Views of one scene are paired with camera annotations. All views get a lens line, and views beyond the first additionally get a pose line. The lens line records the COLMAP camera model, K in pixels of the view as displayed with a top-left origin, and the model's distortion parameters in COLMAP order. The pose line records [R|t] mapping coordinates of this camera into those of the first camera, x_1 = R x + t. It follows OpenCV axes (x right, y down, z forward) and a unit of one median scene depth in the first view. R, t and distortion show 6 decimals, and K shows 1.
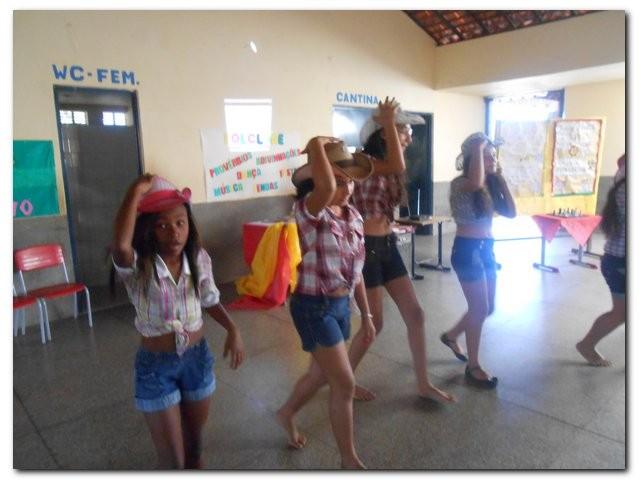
lens RADIAL K [[490.8, 0, 317.7], [0, 490.8, 241.9], [0, 0, 1]] dist [0.002917, 0.000245]
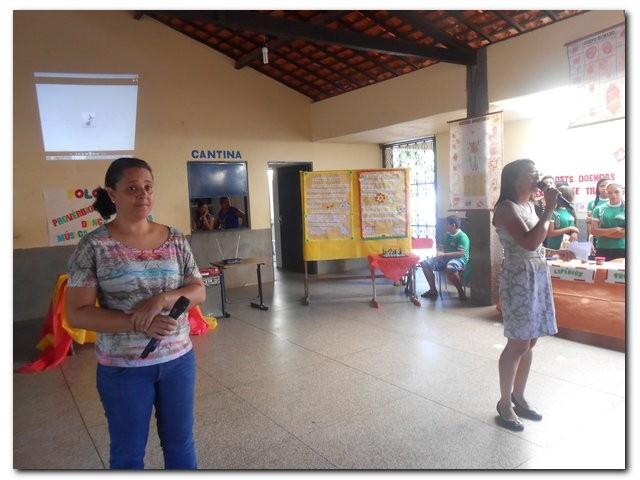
lens RADIAL K [[480.7, 0, 320.0], [0, 480.7, 240.0], [0, 0, 1]] dist [-0.024694, 0.003963]
pose [[0.987636, -0.001974, -0.156753, 0.562467], [-0.008917, 0.997594, -0.068746, -0.018947], [0.156511, 0.069294, 0.985242, -0.062523]]
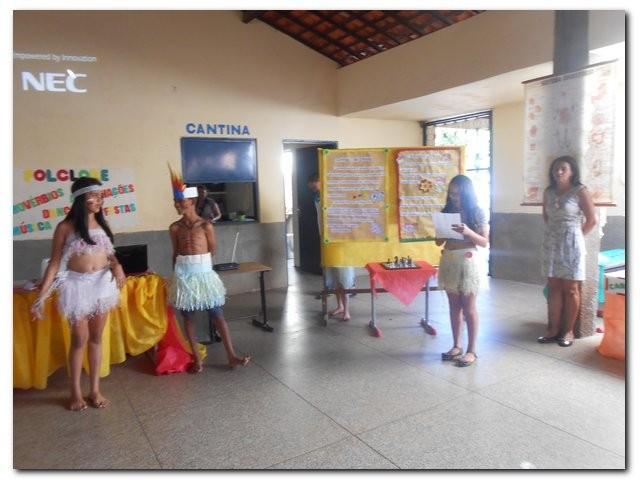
lens RADIAL K [[477.1, 0, 318.6], [0, 477.1, 238.7], [0, 0, 1]] dist [-0.020722, 0.033855]
pose [[0.975855, 0.021050, -0.217401, 0.528400], [-0.032072, 0.998366, -0.047297, -0.056031], [0.216050, 0.053127, 0.974936, 0.199105]]
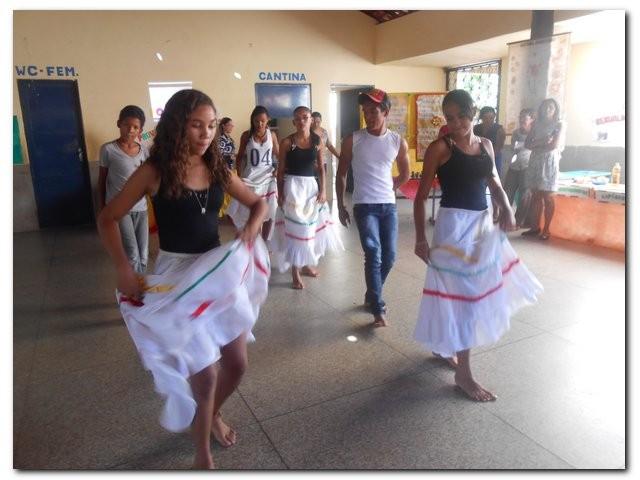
lens RADIAL K [[490.8, 0, 317.7], [0, 490.8, 241.9], [0, 0, 1]] dist [0.002917, 0.000245]
pose [[0.957730, 0.069444, -0.279162, 0.601143], [-0.049700, 0.995776, 0.077201, 0.018027], [0.283344, -0.060064, 0.957136, -0.177236]]
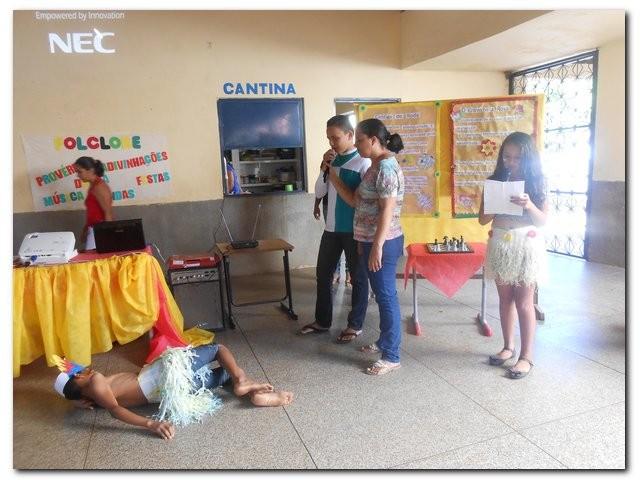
lens RADIAL K [[478.8, 0, 324.2], [0, 478.8, 237.4], [0, 0, 1]] dist [-0.003047, 0.001565]
pose [[0.913546, 0.054062, -0.403126, 0.591707], [-0.048877, 0.998537, 0.023147, -0.072967], [0.403788, -0.001442, 0.914852, 0.342810]]
